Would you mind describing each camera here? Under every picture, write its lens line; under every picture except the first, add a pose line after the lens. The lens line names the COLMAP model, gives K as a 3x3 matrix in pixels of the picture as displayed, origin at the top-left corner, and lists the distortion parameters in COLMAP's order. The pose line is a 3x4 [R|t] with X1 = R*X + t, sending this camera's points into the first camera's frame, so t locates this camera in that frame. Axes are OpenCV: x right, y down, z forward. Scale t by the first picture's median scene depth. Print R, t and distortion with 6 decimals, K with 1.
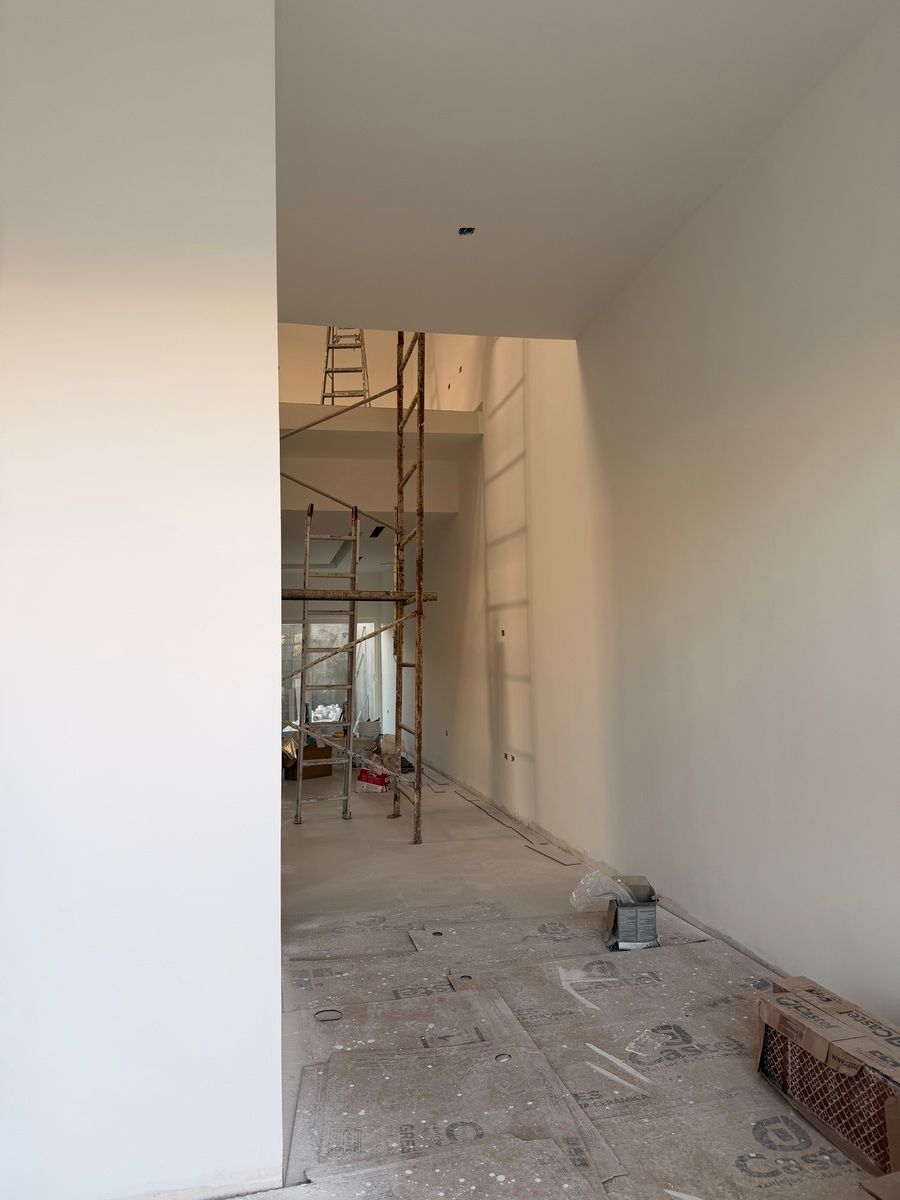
lens RADIAL K [[828.9, 0, 450.0], [0, 828.9, 600.0], [0, 0, 1]] dist [-0.000376, -0.000029]
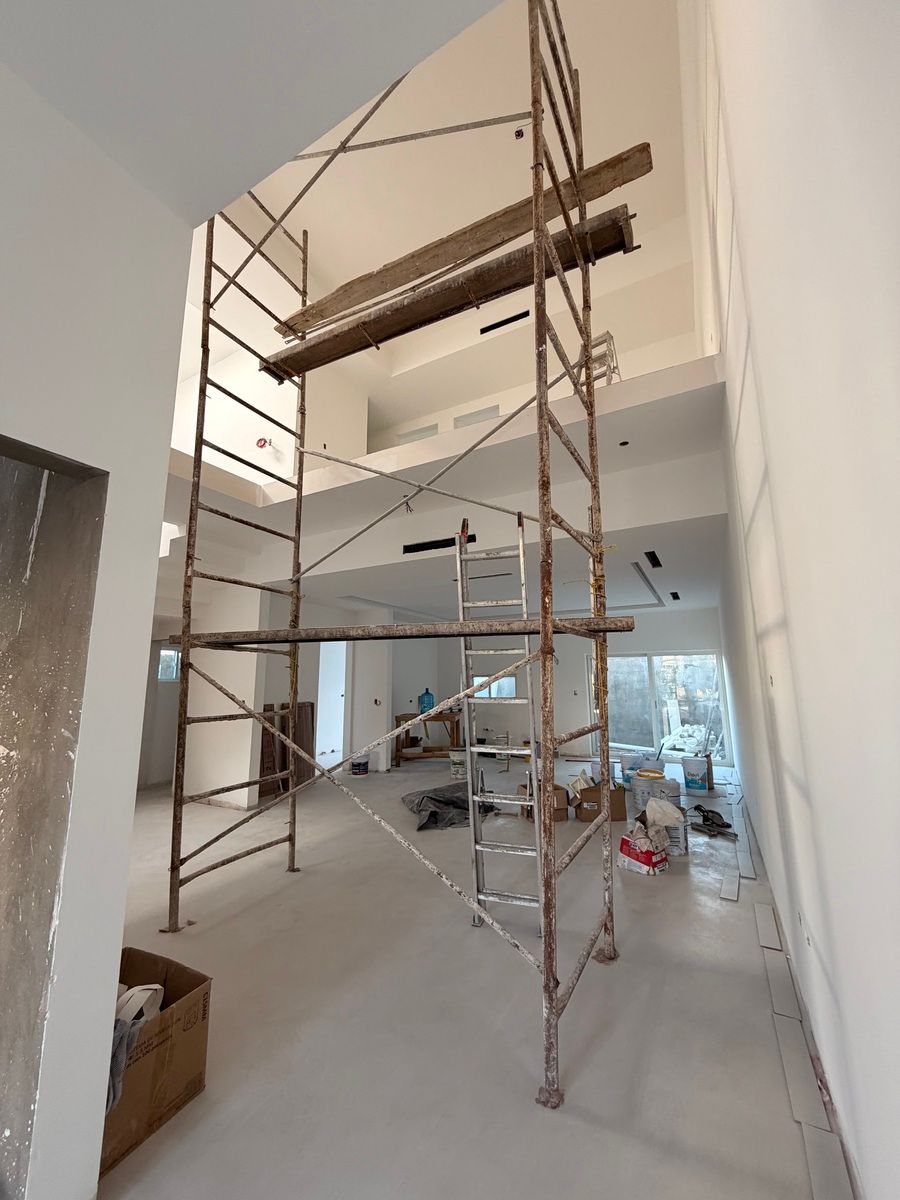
lens RADIAL K [[483.1, 0, 450.0], [0, 483.1, 600.0], [0, 0, 1]] dist [0.000420, 0.000013]
pose [[0.756698, -0.094723, -0.646866, 0.113502], [0.042520, 0.994484, -0.095885, 0.007790], [0.652380, 0.045051, 0.756552, 0.596630]]
